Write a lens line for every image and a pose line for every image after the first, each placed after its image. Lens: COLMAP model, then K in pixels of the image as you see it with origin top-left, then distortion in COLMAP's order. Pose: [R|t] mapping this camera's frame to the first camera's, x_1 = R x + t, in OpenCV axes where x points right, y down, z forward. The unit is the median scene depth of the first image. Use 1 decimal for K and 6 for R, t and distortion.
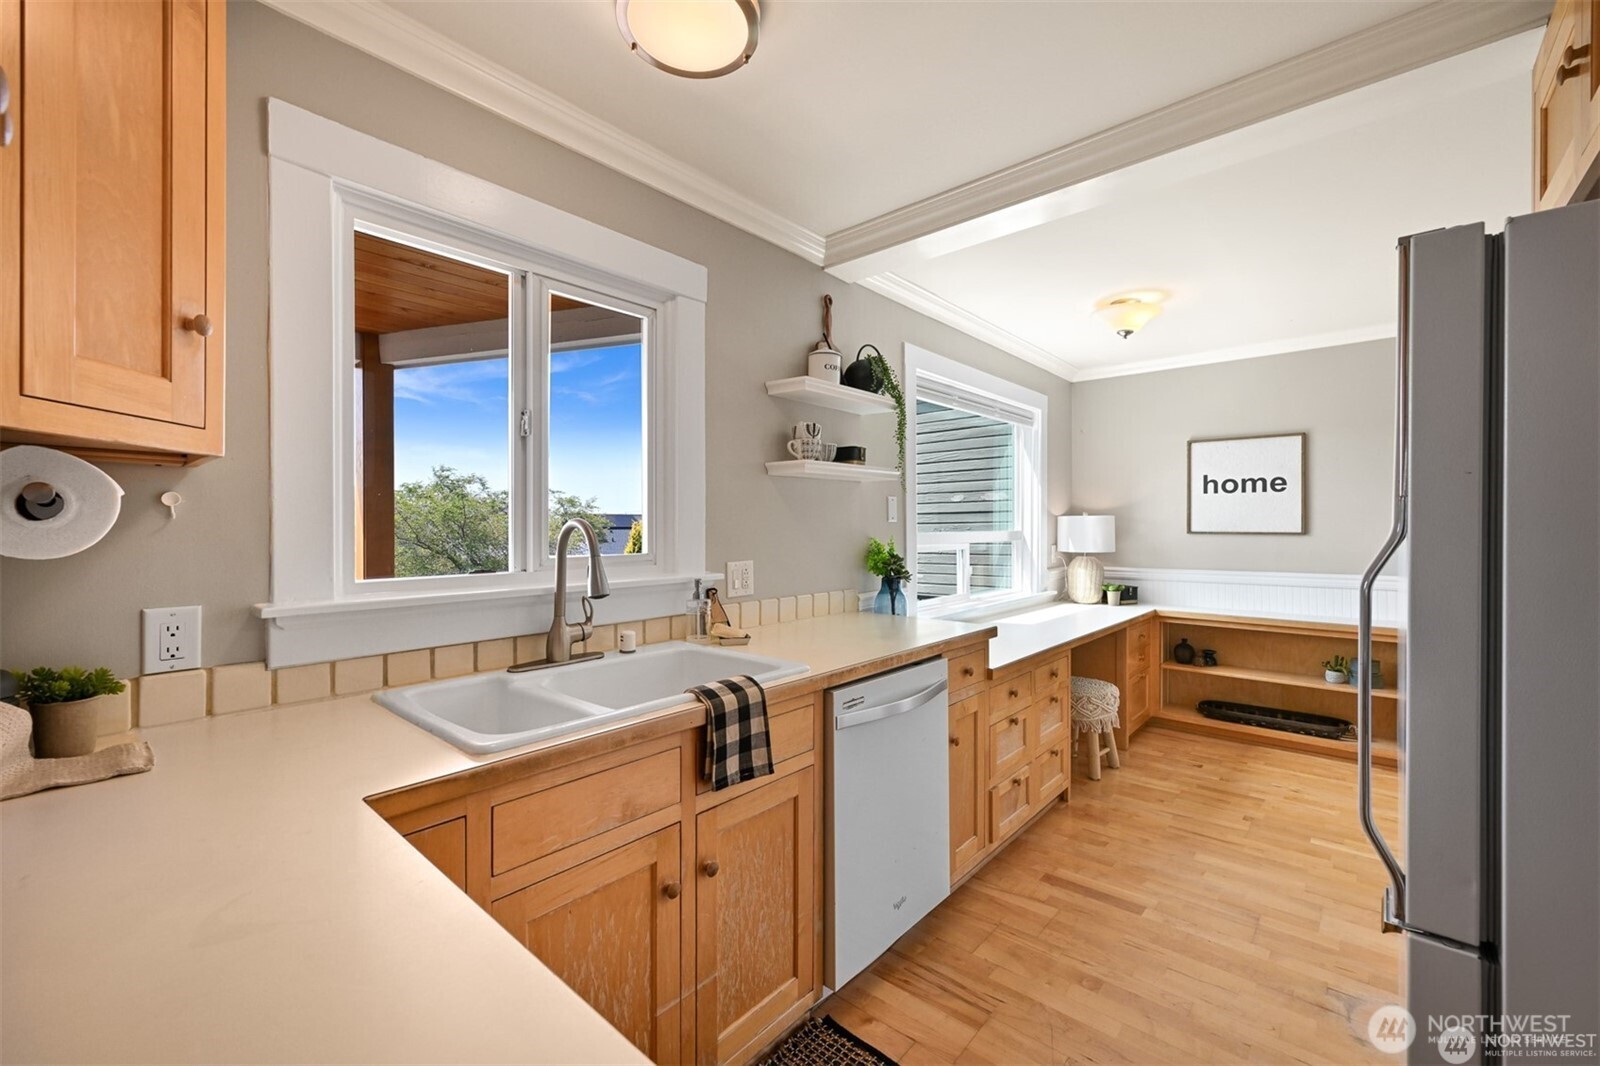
lens RADIAL K [[645.2, 0, 801.6], [0, 645.2, 535.8], [0, 0, 1]] dist [-0.001132, -0.000188]
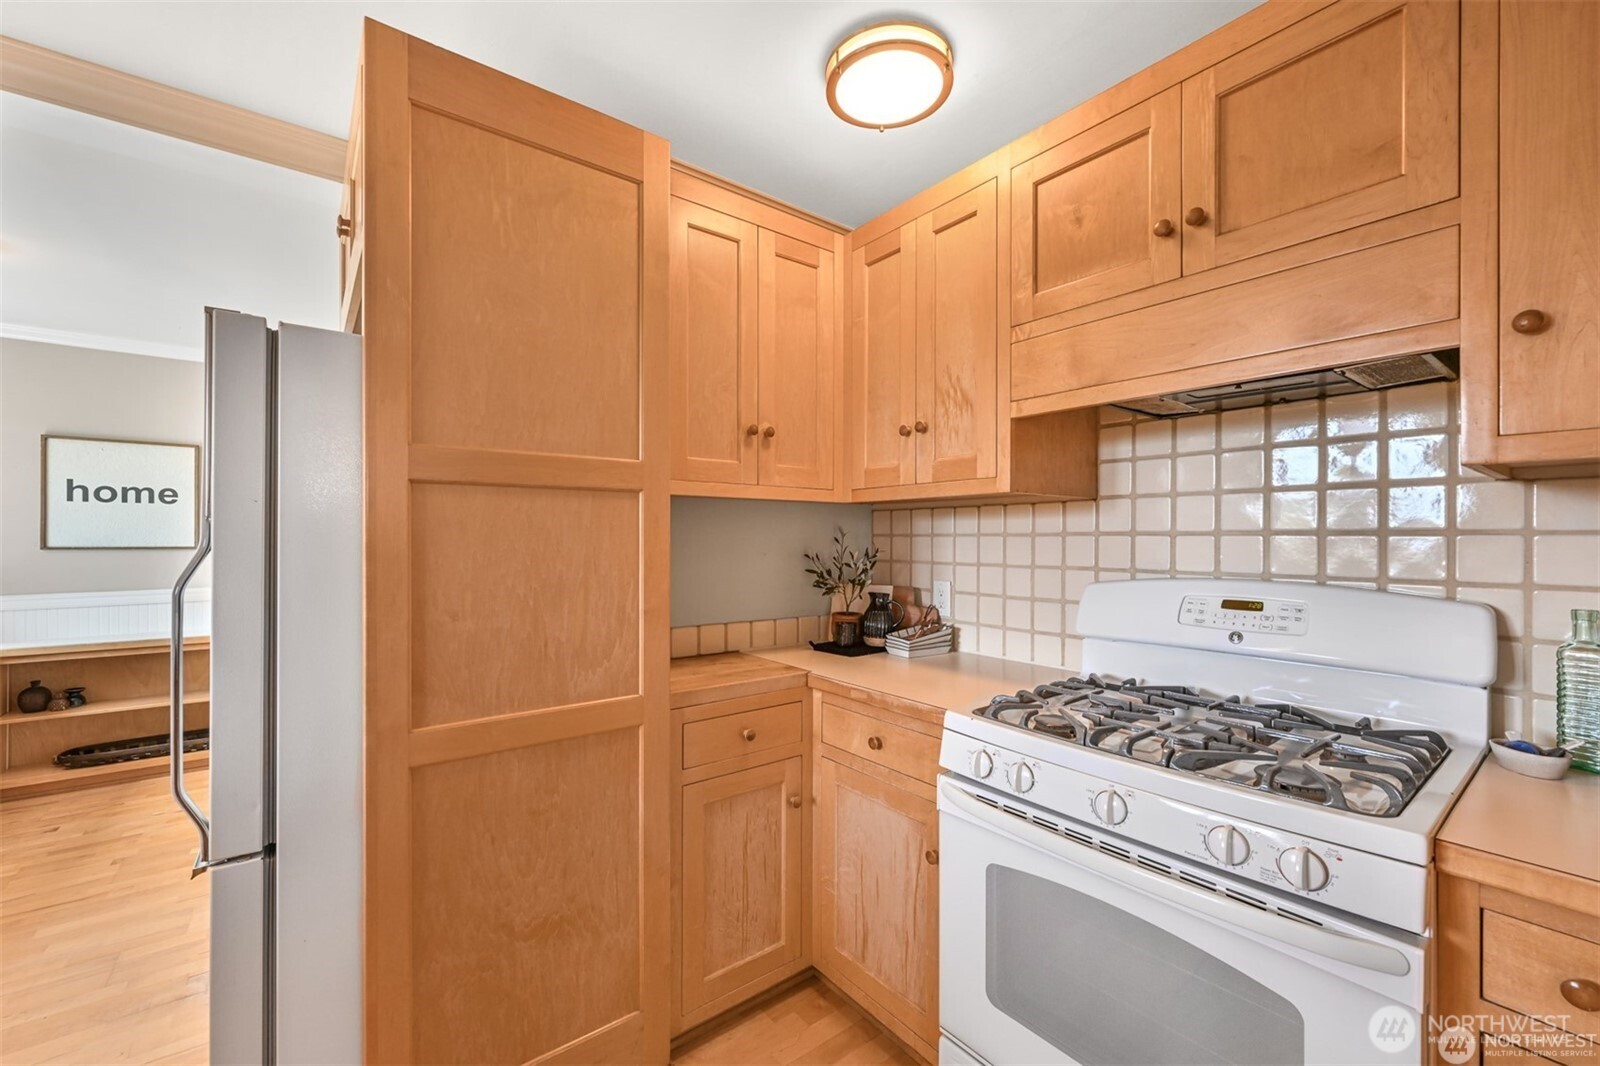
lens RADIAL K [[645.2, 0, 801.6], [0, 645.2, 535.8], [0, 0, 1]] dist [-0.001132, -0.000188]
pose [[0.185599, 0.006552, 0.982604, -0.017755], [0.014809, 0.999846, -0.009464, 0.001343], [-0.982514, 0.016308, 0.185474, -0.090938]]
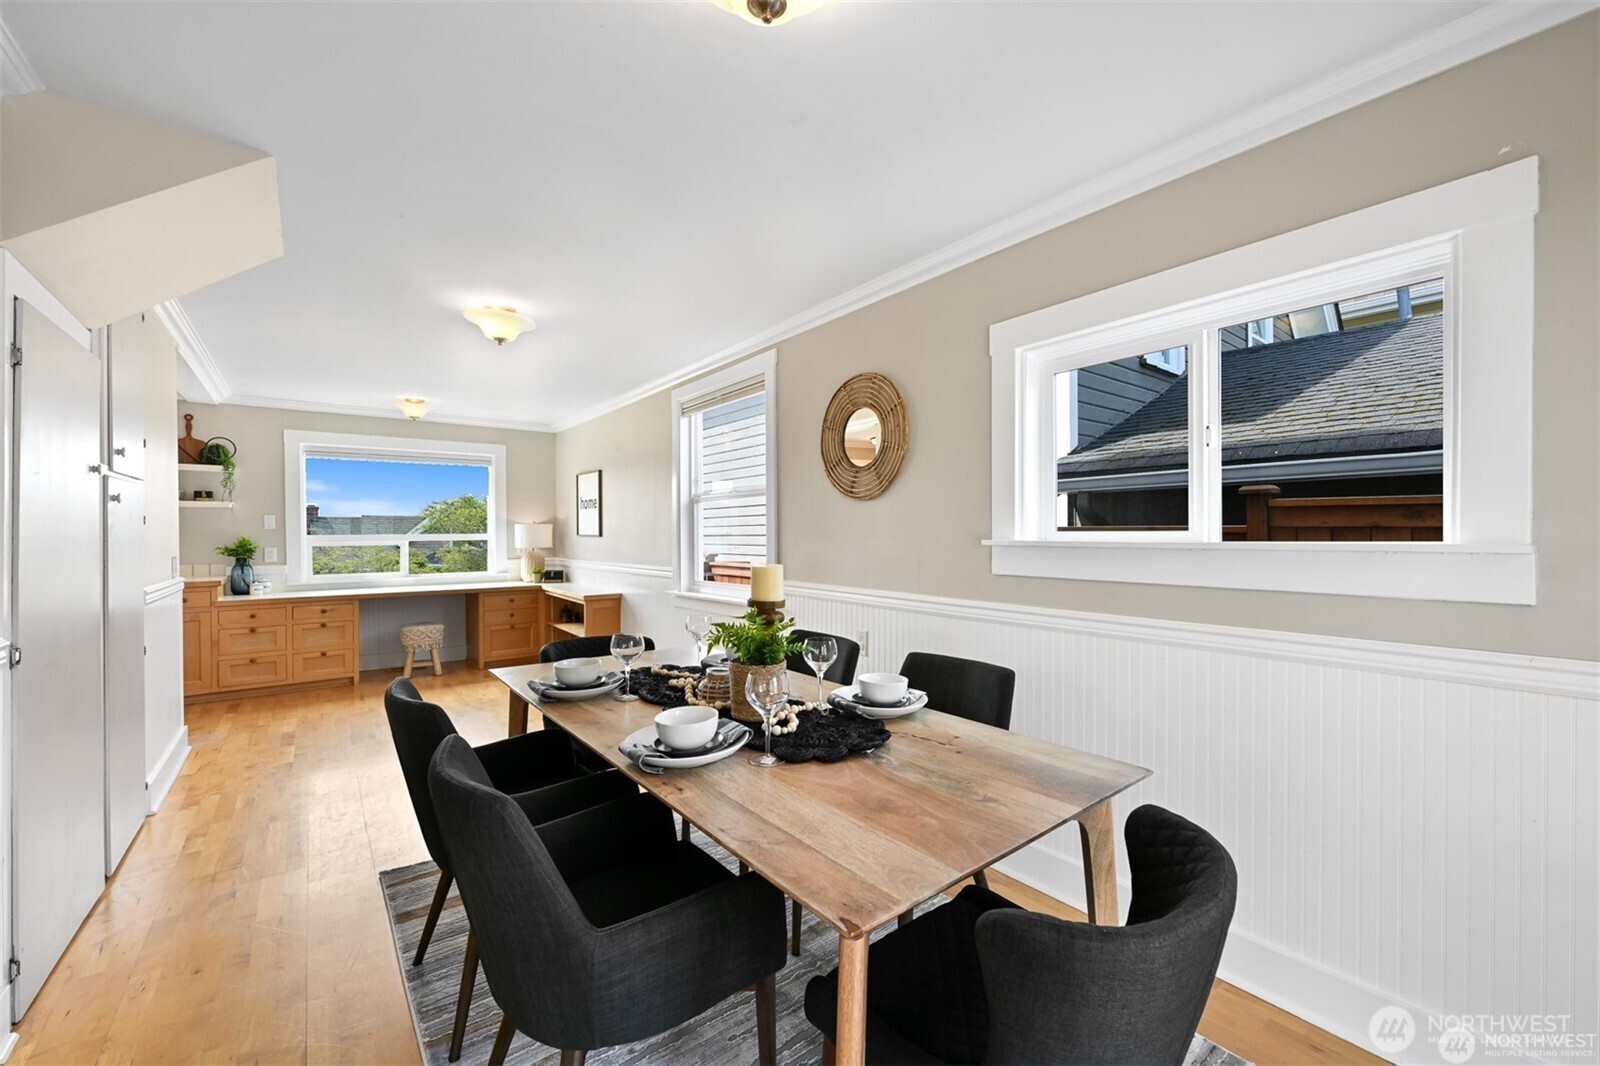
lens RADIAL K [[645.2, 0, 801.6], [0, 645.2, 535.8], [0, 0, 1]] dist [-0.001132, -0.000188]
pose [[0.982089, 0.004106, -0.188371, 1.579742], [-0.004468, 0.999989, -0.001497, -0.004193], [0.188363, 0.002312, 0.982097, -0.412126]]
